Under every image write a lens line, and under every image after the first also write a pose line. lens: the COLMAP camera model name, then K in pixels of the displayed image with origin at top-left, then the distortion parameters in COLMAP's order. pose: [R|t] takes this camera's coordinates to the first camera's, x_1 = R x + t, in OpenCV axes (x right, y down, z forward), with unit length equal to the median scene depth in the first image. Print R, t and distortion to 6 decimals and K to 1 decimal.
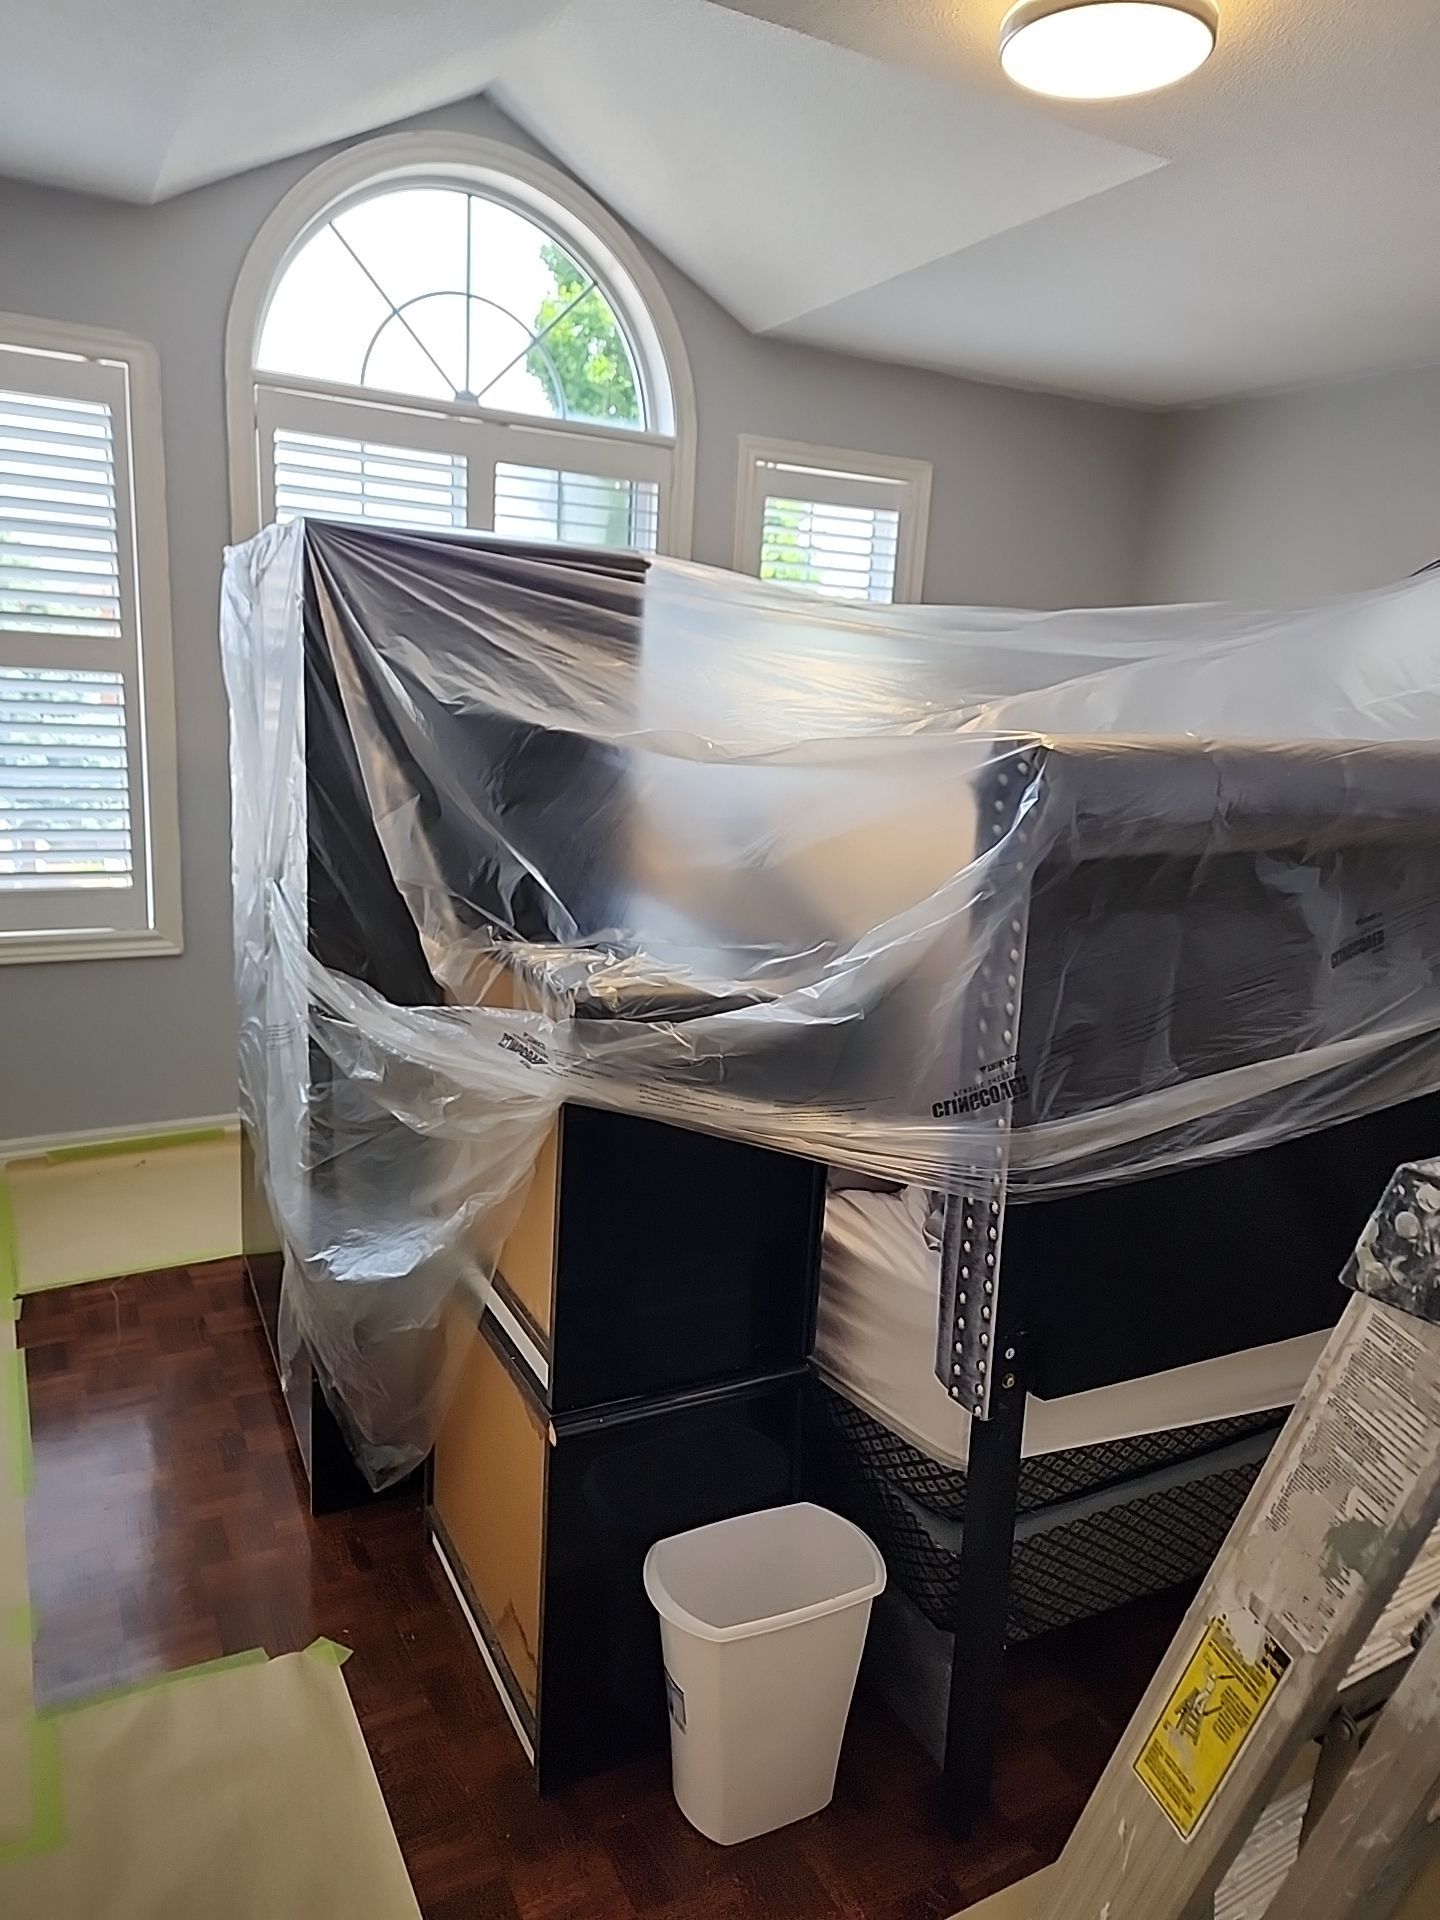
lens RADIAL K [[1298.8, 0, 739.3], [0, 1298.8, 941.0], [0, 0, 1]] dist [0.055062, -0.025438]
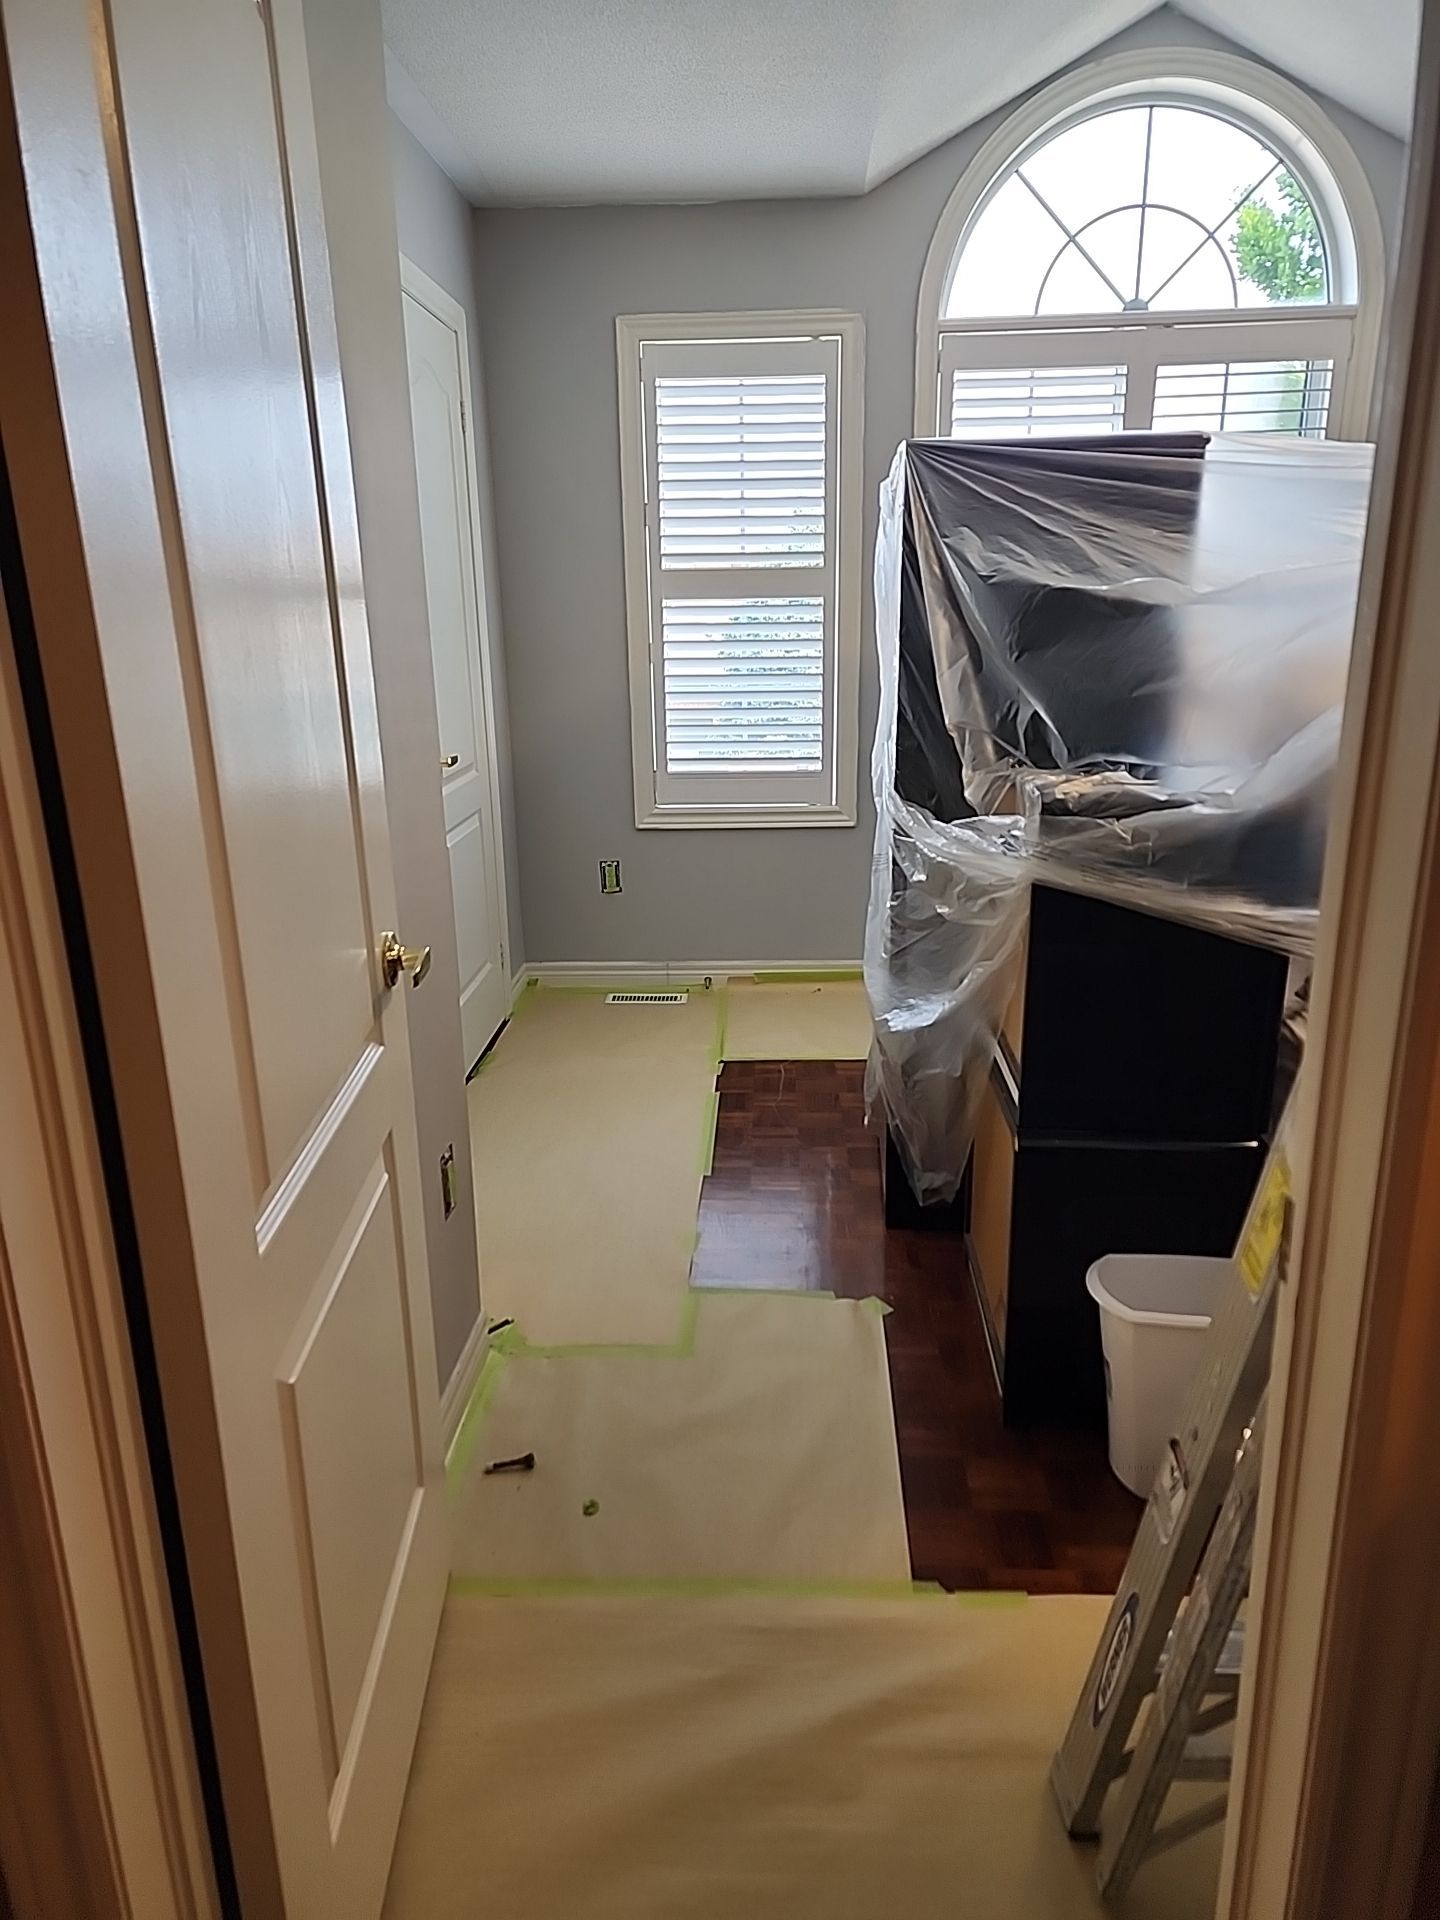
lens RADIAL K [[1285.5, 0, 725.1], [0, 1285.5, 960.3], [0, 0, 1]] dist [0.066861, -0.053582]
pose [[0.847807, 0.078154, -0.524514, 0.229962], [-0.043869, 0.996027, 0.077502, 0.093944], [0.528487, -0.042697, 0.847867, -0.193416]]
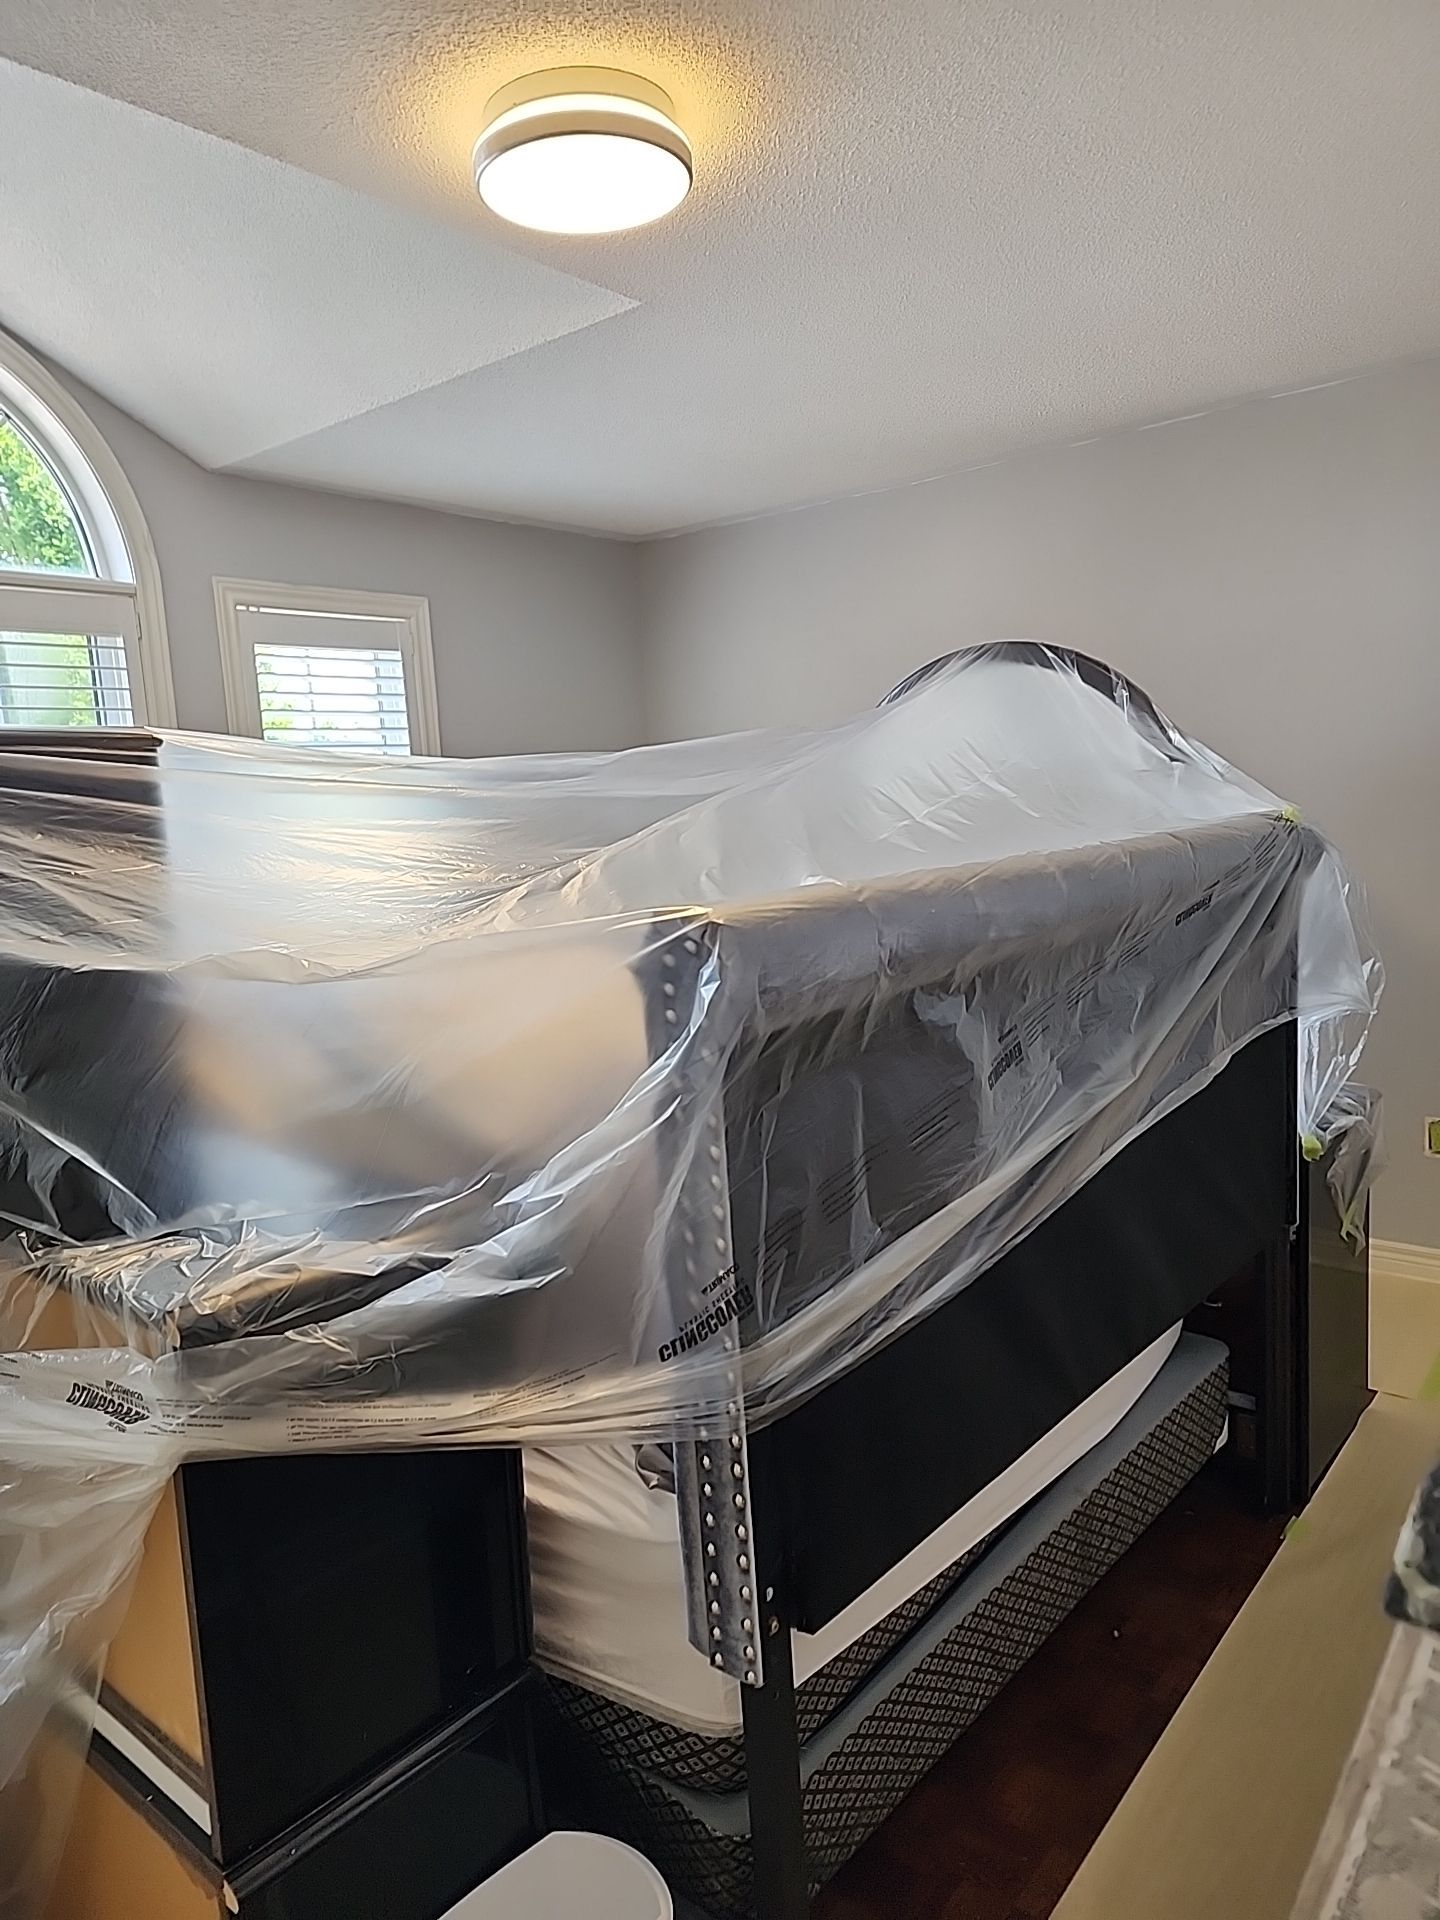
lens RADIAL K [[1285.5, 0, 737.0], [0, 1285.5, 975.3], [0, 0, 1]] dist [0.066861, -0.053582]
pose [[0.924908, -0.151341, 0.348770, -0.047709], [0.172146, 0.984637, -0.029254, -0.062765], [-0.338984, 0.087097, 0.936752, 0.127807]]
